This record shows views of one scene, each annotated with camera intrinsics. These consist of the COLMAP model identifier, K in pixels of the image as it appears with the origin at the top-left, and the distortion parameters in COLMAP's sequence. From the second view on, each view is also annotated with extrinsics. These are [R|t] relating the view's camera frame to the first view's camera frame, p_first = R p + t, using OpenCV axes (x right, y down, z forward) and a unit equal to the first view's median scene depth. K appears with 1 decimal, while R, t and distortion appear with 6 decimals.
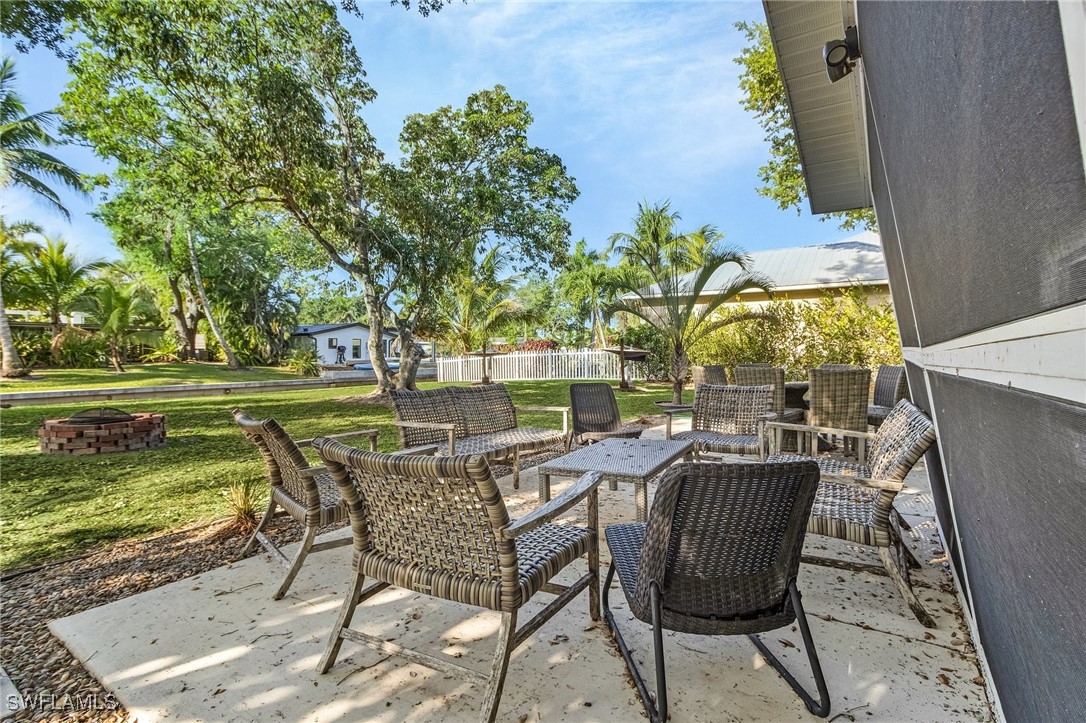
lens RADIAL K [[510.5, 0, 570.2], [0, 510.5, 355.9], [0, 0, 1]] dist [-0.000468, -0.000529]
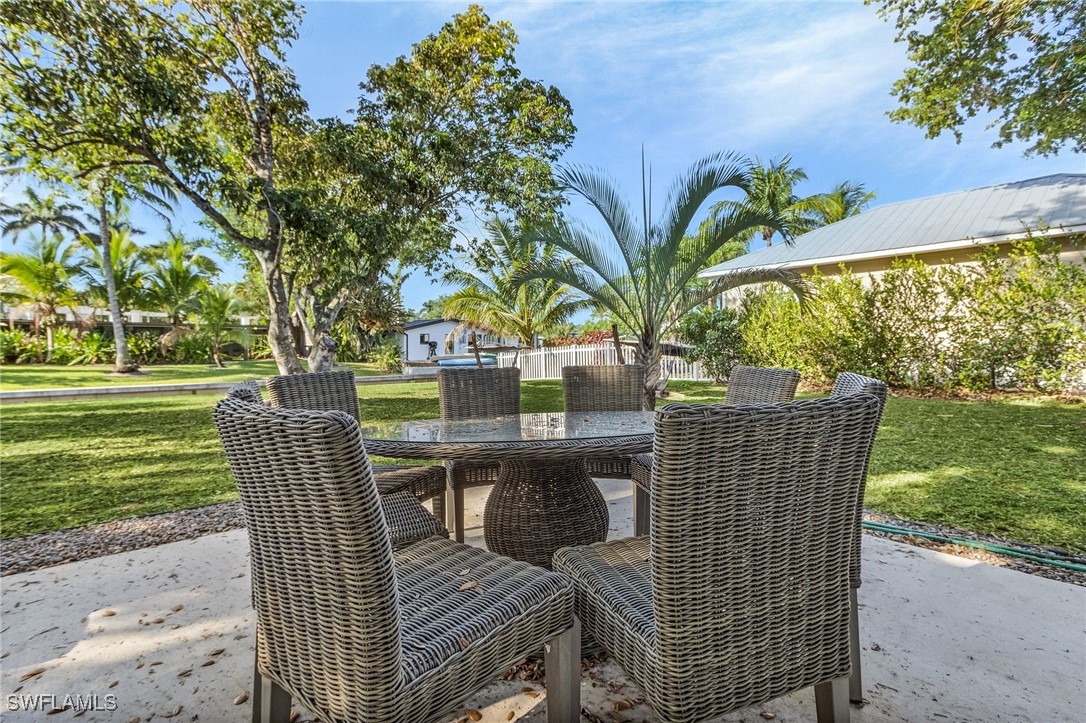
lens RADIAL K [[522.2, 0, 568.1], [0, 522.2, 351.3], [0, 0, 1]] dist [-0.005668, -0.001157]
pose [[0.956747, -0.005484, -0.290869, 0.147582], [0.005889, 0.999983, 0.000516, 0.000768], [0.290861, -0.002207, 0.956763, 0.177994]]
